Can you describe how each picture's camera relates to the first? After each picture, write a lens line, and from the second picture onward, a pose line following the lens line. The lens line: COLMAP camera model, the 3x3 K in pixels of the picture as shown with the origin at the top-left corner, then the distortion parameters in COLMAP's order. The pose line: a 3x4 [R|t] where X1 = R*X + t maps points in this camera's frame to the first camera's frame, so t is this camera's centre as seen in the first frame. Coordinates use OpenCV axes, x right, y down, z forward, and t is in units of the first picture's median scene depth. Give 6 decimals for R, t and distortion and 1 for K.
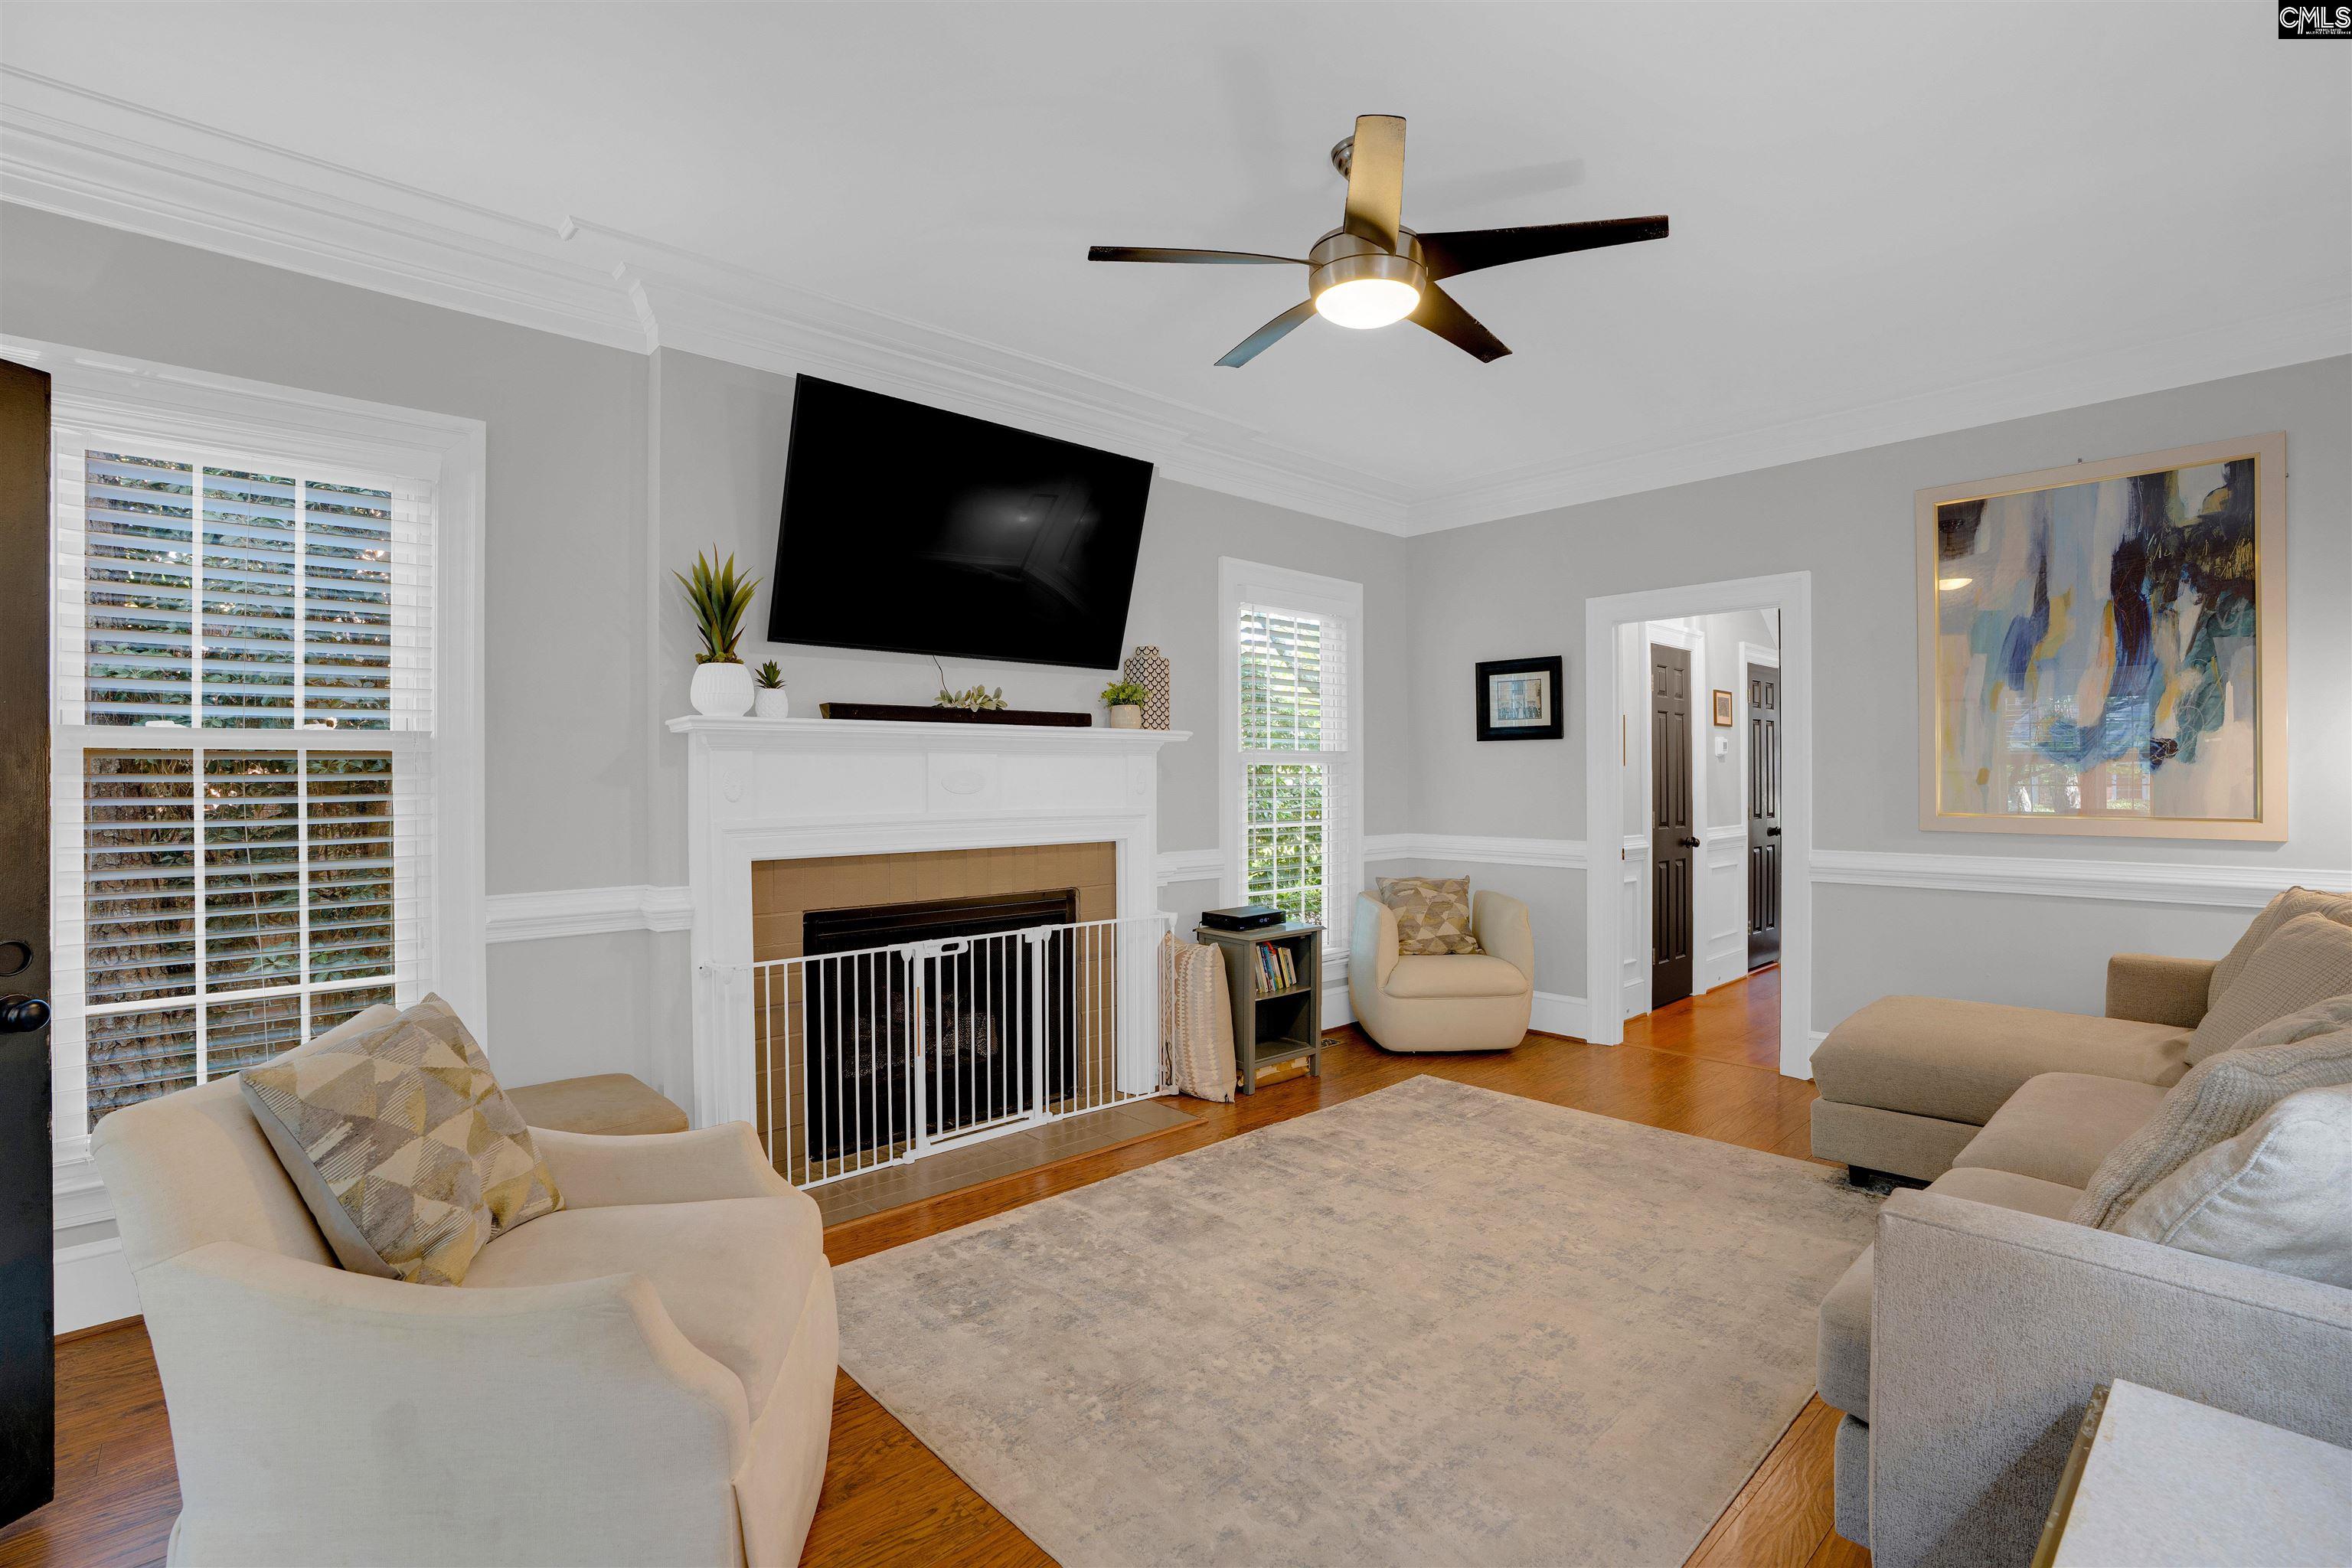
lens RADIAL K [[1081.7, 0, 1182.0], [0, 1081.7, 754.4], [0, 0, 1]] dist [-0.078503, 0.025928]
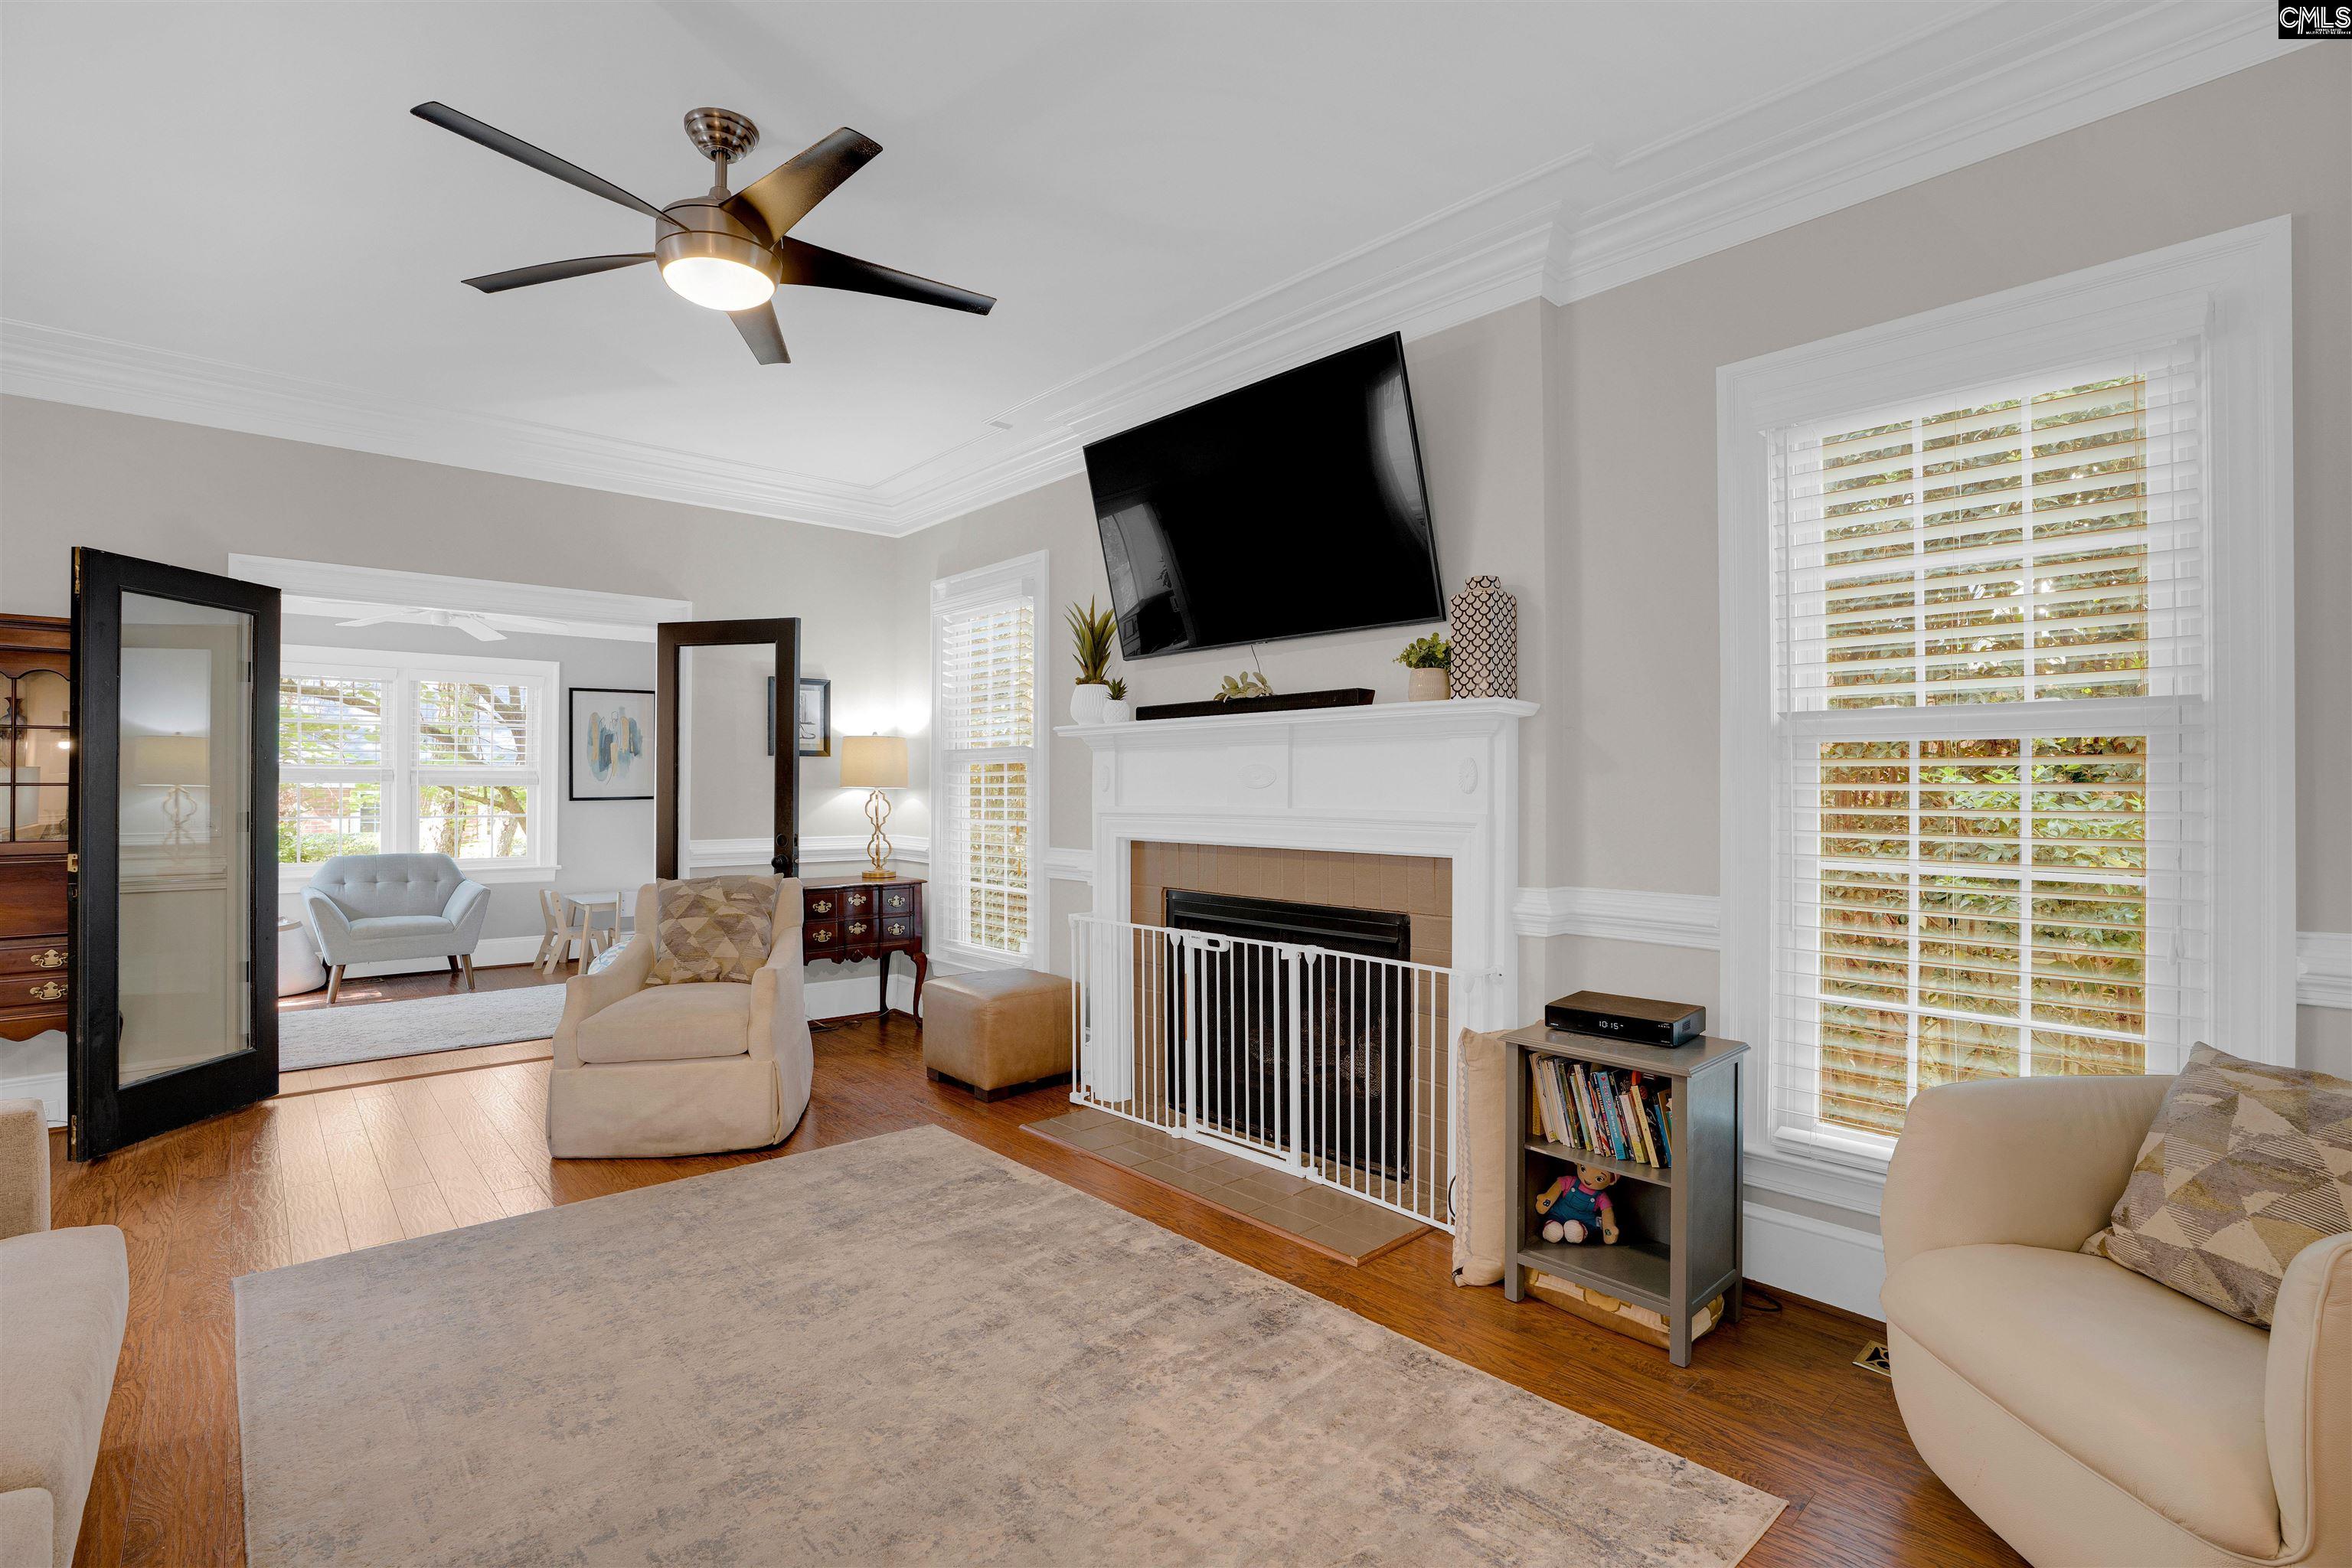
lens RADIAL K [[1081.7, 0, 1182.0], [0, 1081.7, 754.4], [0, 0, 1]] dist [-0.078503, 0.025928]
pose [[-0.011198, -0.020575, -0.999726, 0.763828], [0.022169, 0.999537, -0.020819, 0.025622], [0.999692, -0.022396, -0.010737, 0.963647]]
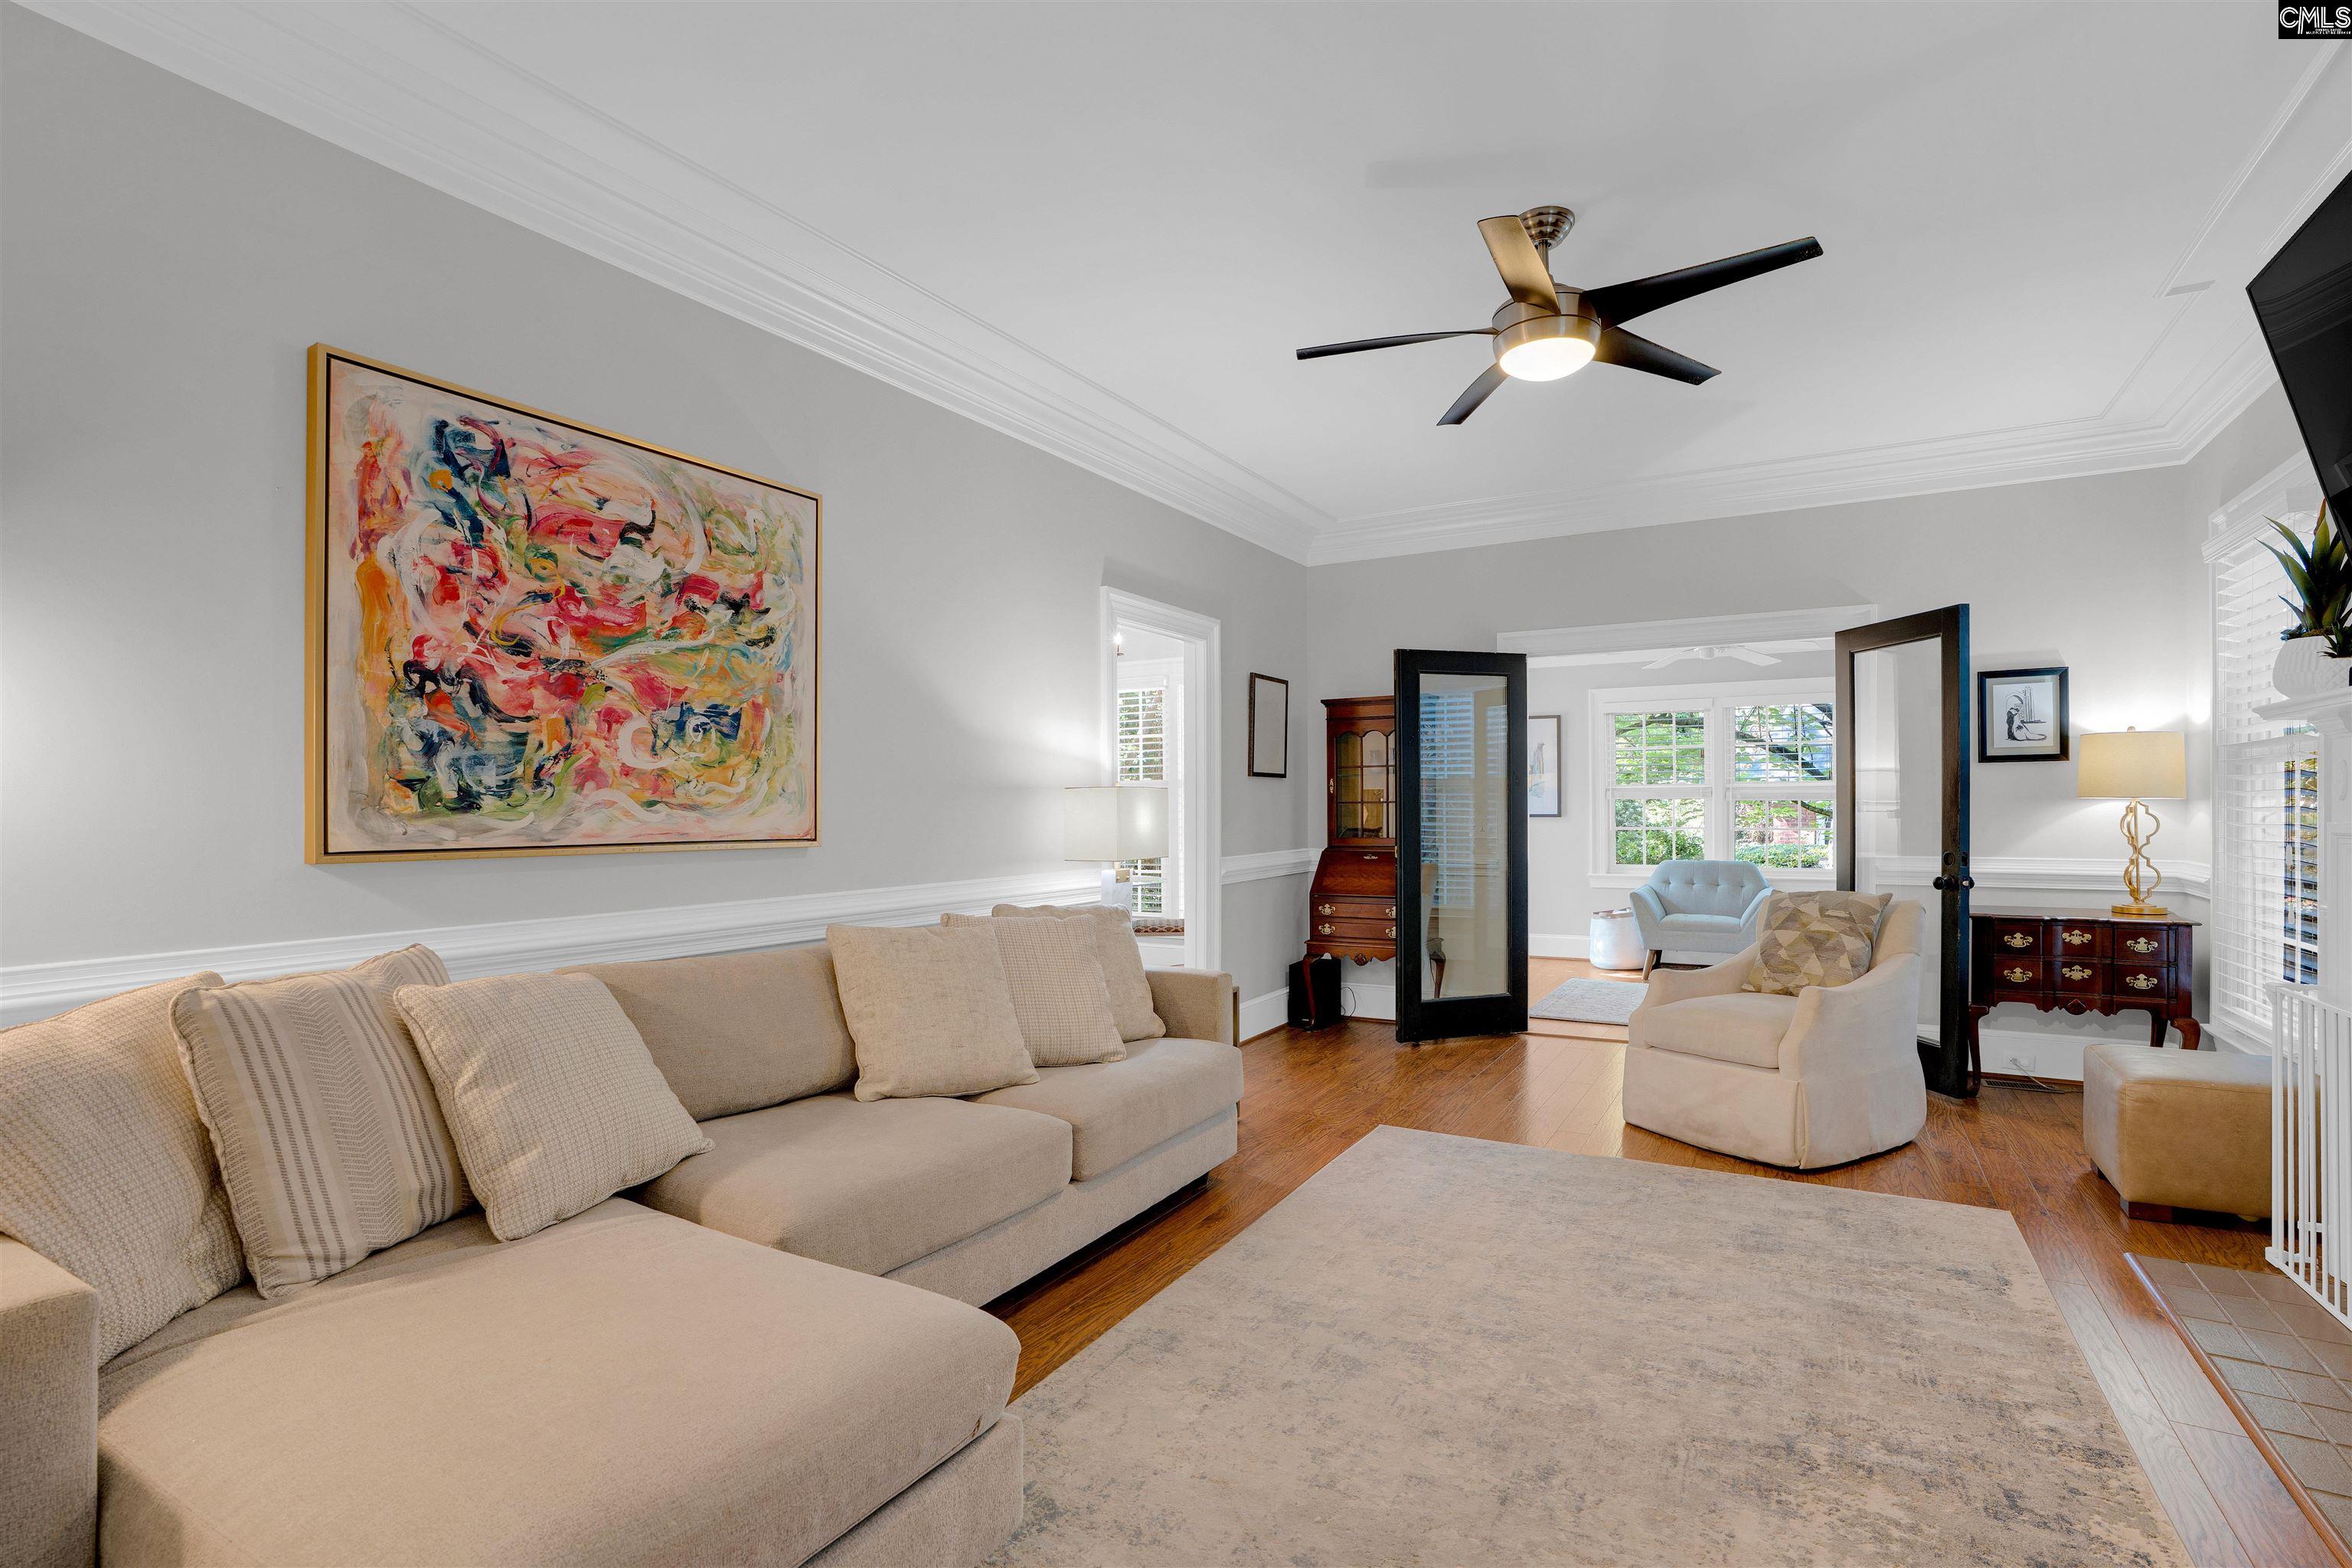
lens RADIAL K [[1087.6, 0, 1176.0], [0, 1087.6, 784.0], [0, 0, 1]] dist [-0.027651, 0.000707]
pose [[-0.959149, 0.010281, -0.282713, 0.586783], [0.022022, 0.999020, -0.038384, 0.037987], [0.282042, -0.043042, -0.958436, 1.337602]]
